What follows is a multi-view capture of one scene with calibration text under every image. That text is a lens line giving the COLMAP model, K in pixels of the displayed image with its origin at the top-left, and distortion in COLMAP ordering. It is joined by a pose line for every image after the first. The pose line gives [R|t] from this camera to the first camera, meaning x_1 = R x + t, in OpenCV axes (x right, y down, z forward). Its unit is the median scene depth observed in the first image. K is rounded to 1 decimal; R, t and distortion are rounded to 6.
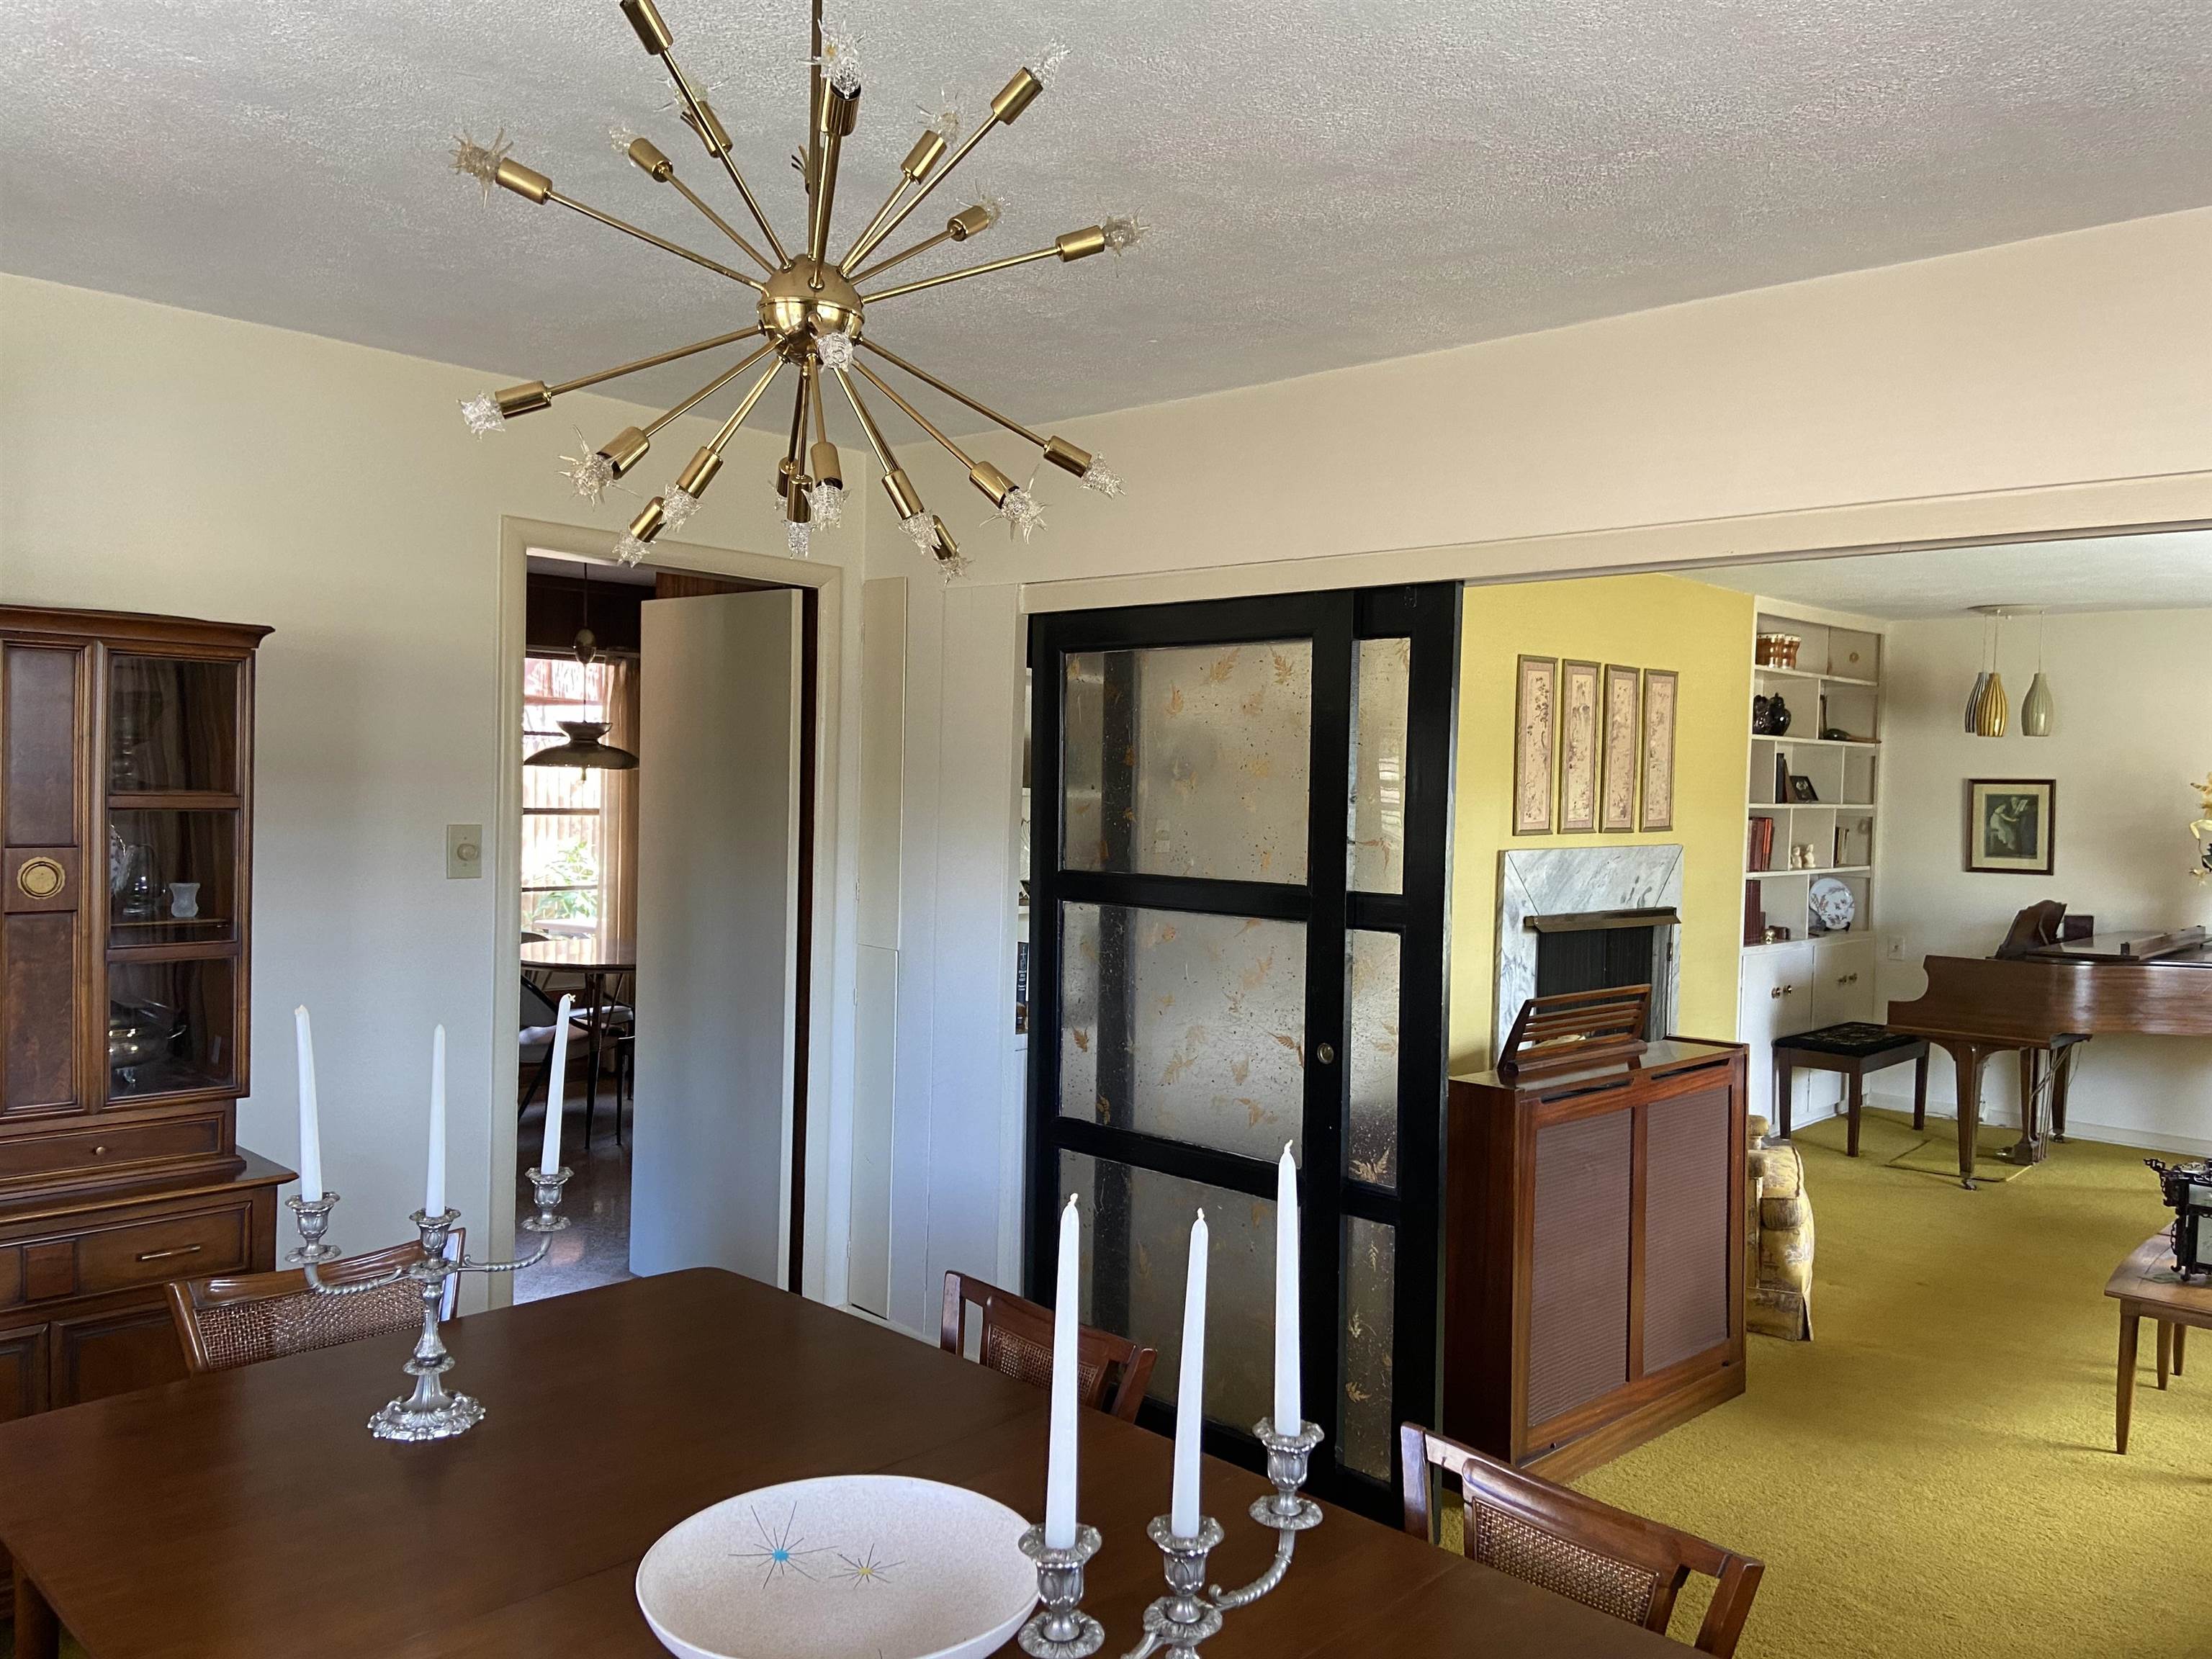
lens RADIAL K [[1643.9, 0, 1103.2], [0, 1643.9, 837.2], [0, 0, 1]] dist [0.138672, -0.169062]
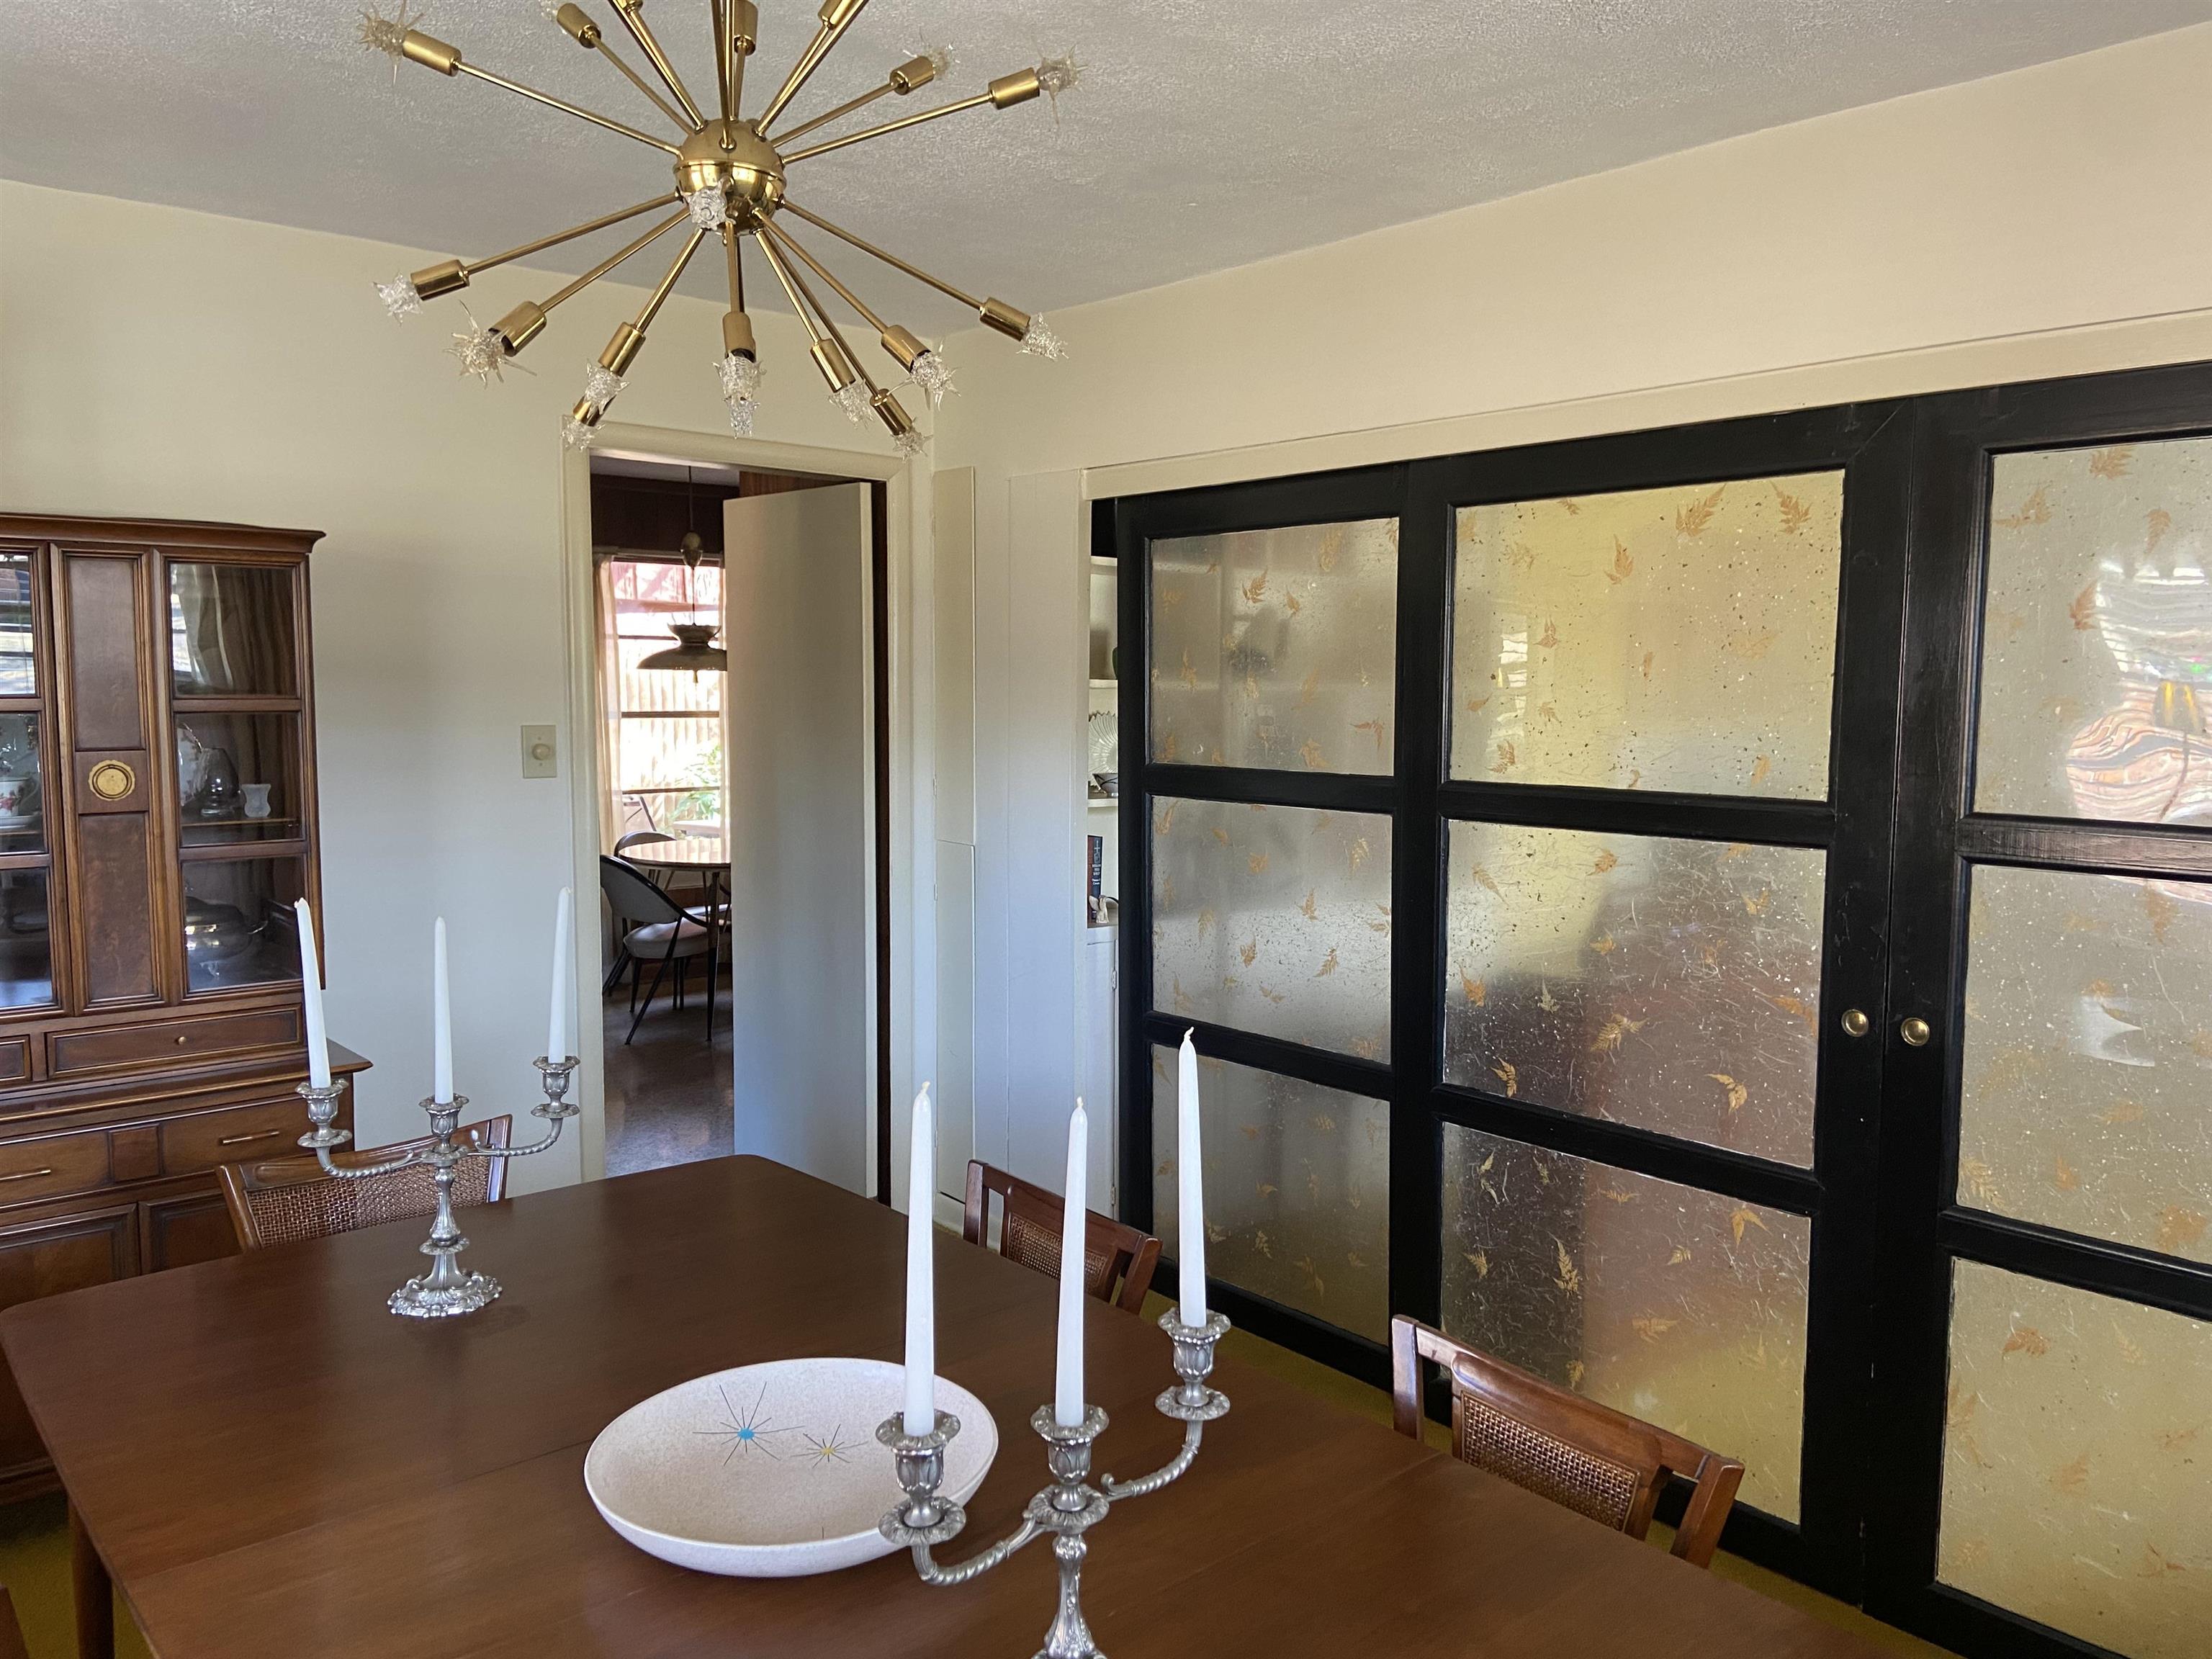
lens RADIAL K [[1645.4, 0, 1106.0], [0, 1645.4, 829.5], [0, 0, 1]] dist [0.132070, -0.160185]
pose [[0.995471, -0.011839, -0.094321, 0.121245], [0.017189, 0.998277, 0.056106, 0.010255], [0.093494, -0.057473, 0.993960, 0.036229]]
